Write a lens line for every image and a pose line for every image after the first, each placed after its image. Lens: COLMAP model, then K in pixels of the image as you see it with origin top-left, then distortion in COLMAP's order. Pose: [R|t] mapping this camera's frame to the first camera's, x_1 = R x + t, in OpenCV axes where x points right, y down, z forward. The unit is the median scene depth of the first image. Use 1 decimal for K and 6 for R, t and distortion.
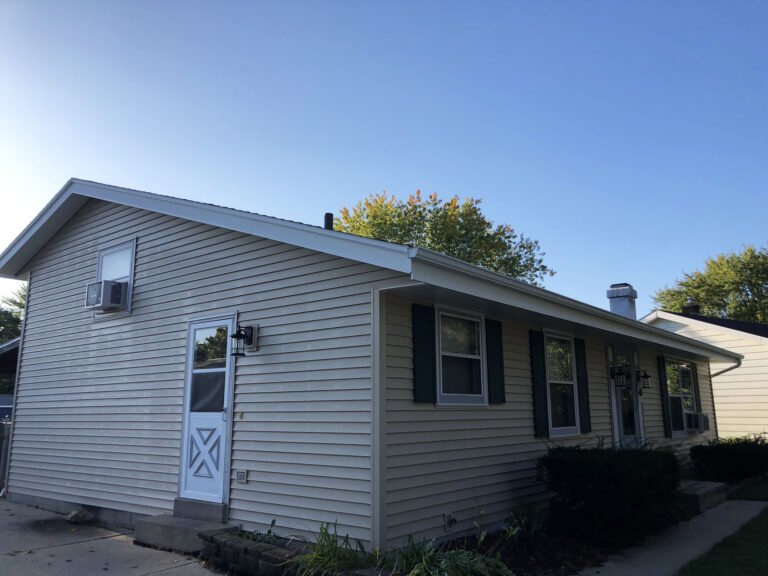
lens RADIAL K [[622.0, 0, 384.0], [0, 622.0, 288.0], [0, 0, 1]] dist [0.020182, 0.002802]
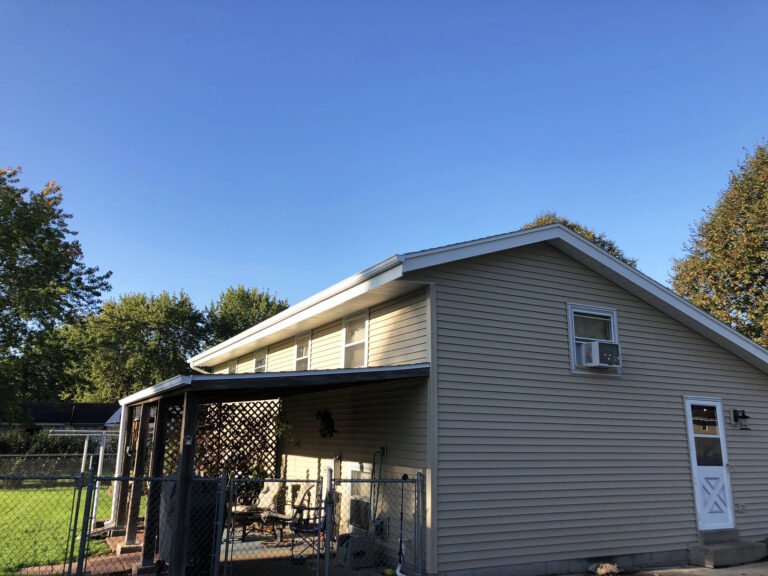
lens RADIAL K [[622.0, 0, 384.0], [0, 622.0, 288.0], [0, 0, 1]] dist [0.020182, 0.002802]
pose [[0.406834, 0.223894, 0.885640, -1.978789], [-0.195349, 0.968395, -0.155078, 0.175456], [-0.892370, -0.109917, 0.437713, 1.101262]]
